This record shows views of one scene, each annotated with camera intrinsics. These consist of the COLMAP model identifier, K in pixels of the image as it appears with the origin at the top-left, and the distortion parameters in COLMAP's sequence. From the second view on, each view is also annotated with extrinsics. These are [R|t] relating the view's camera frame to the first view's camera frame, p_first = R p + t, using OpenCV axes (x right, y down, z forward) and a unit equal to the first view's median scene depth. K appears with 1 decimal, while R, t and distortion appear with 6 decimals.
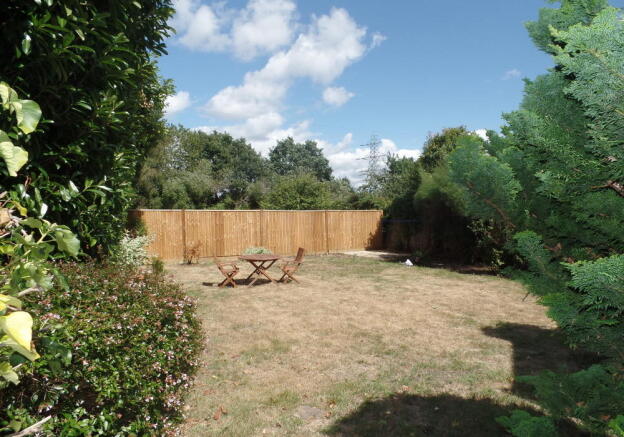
lens RADIAL K [[424.7, 0, 313.2], [0, 424.7, 218.1], [0, 0, 1]] dist [0.002934, 0.003956]
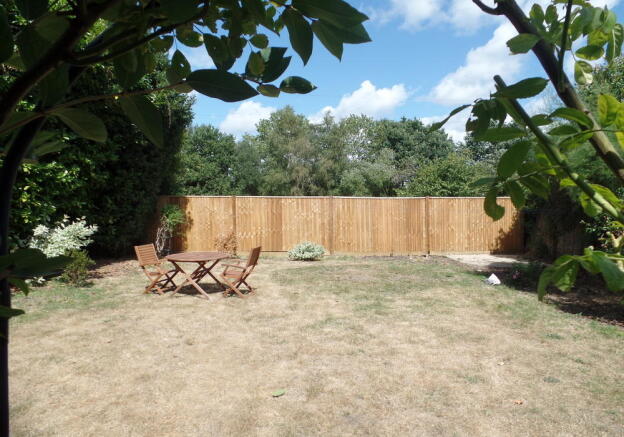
lens RADIAL K [[424.7, 0, 306.4], [0, 424.7, 223.2], [0, 0, 1]] dist [0.002934, 0.003956]
pose [[0.865121, 0.022811, -0.501045, 0.205461], [-0.008523, 0.999490, 0.030788, 0.006287], [0.501492, -0.022365, 0.864873, 0.242729]]
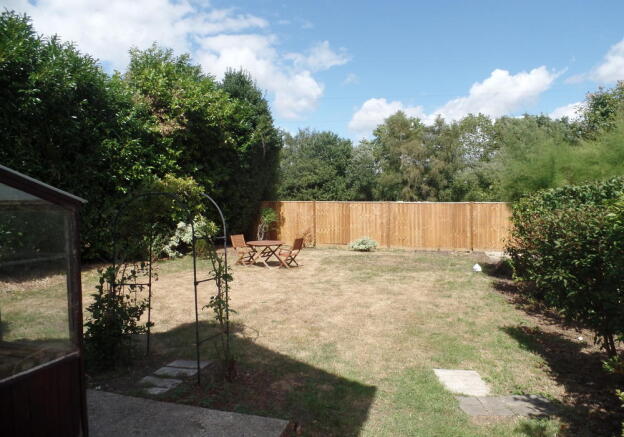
lens RADIAL K [[424.7, 0, 311.6], [0, 424.7, 214.4], [0, 0, 1]] dist [0.002934, 0.003956]
pose [[0.681667, 0.022801, -0.731307, 0.416347], [-0.013219, 0.999735, 0.018848, -0.004301], [0.731543, -0.003181, 0.681788, 0.157680]]
